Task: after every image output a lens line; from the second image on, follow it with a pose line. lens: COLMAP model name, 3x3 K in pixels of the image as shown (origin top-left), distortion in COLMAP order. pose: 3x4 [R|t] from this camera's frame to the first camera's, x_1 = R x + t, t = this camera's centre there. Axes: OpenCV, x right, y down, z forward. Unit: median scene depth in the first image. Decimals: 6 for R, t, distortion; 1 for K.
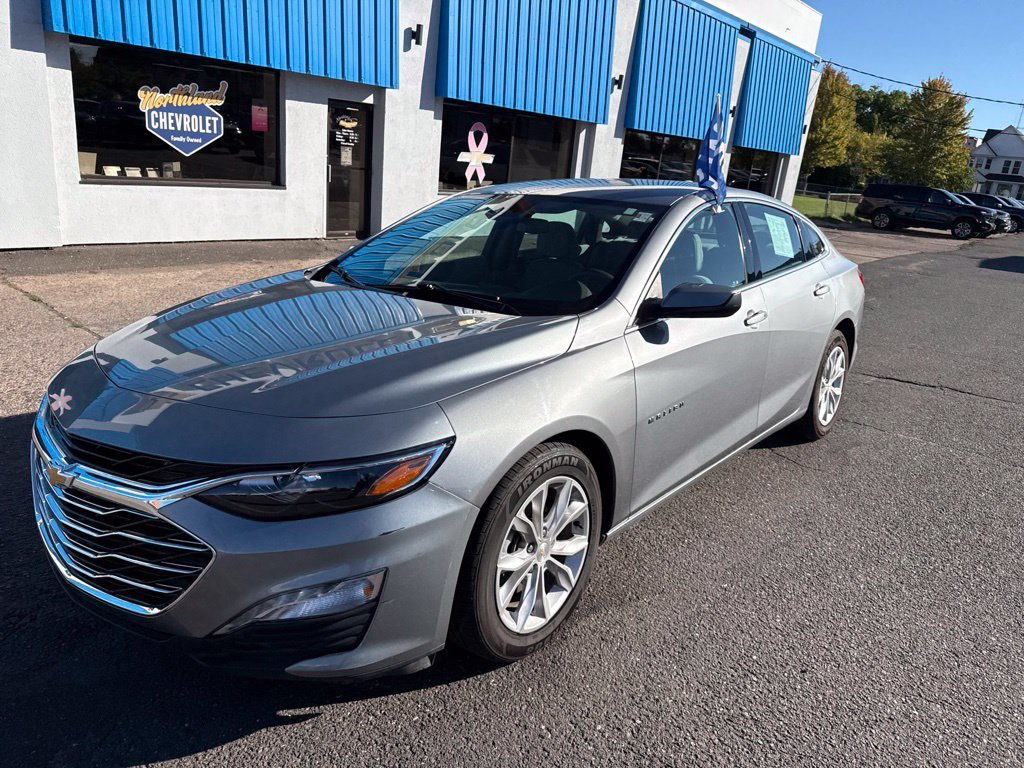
lens RADIAL K [[719.9, 0, 521.6], [0, 719.9, 380.0], [0, 0, 1]] dist [0.032739, -0.036931]
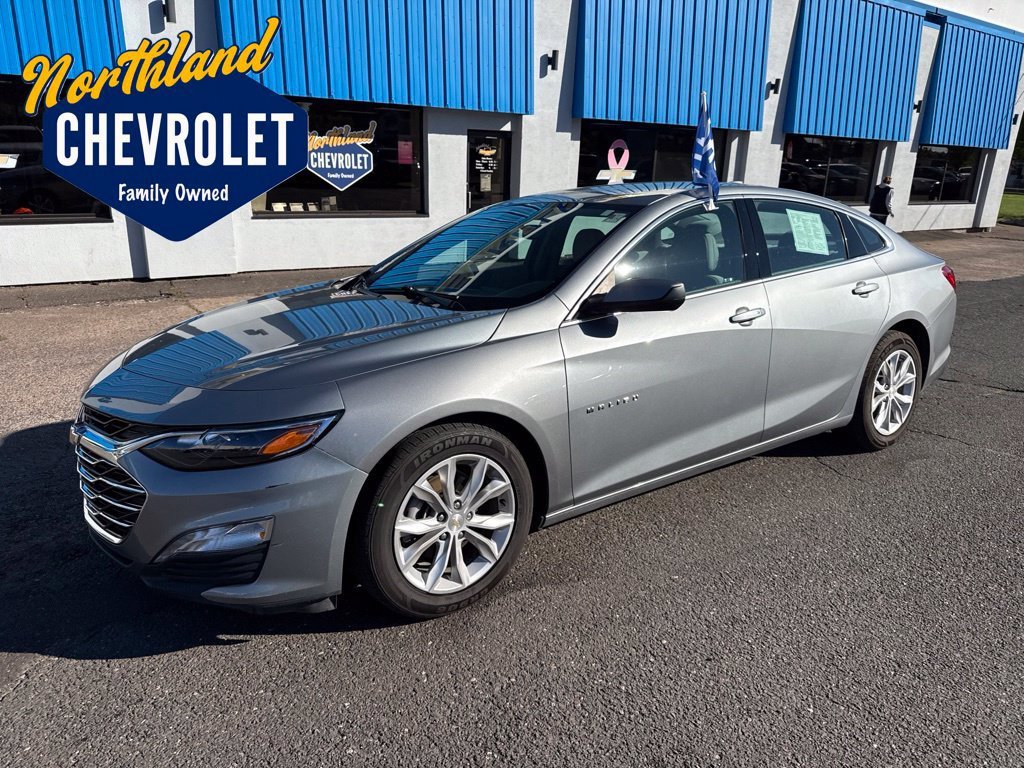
lens RADIAL K [[714.9, 0, 518.6], [0, 714.9, 391.8], [0, 0, 1]] dist [0.079915, -0.109208]
pose [[0.966015, 0.012608, -0.258180, 0.103855], [-0.015797, 0.999822, -0.010280, 0.012340], [0.258004, 0.014009, 0.966042, -0.010916]]
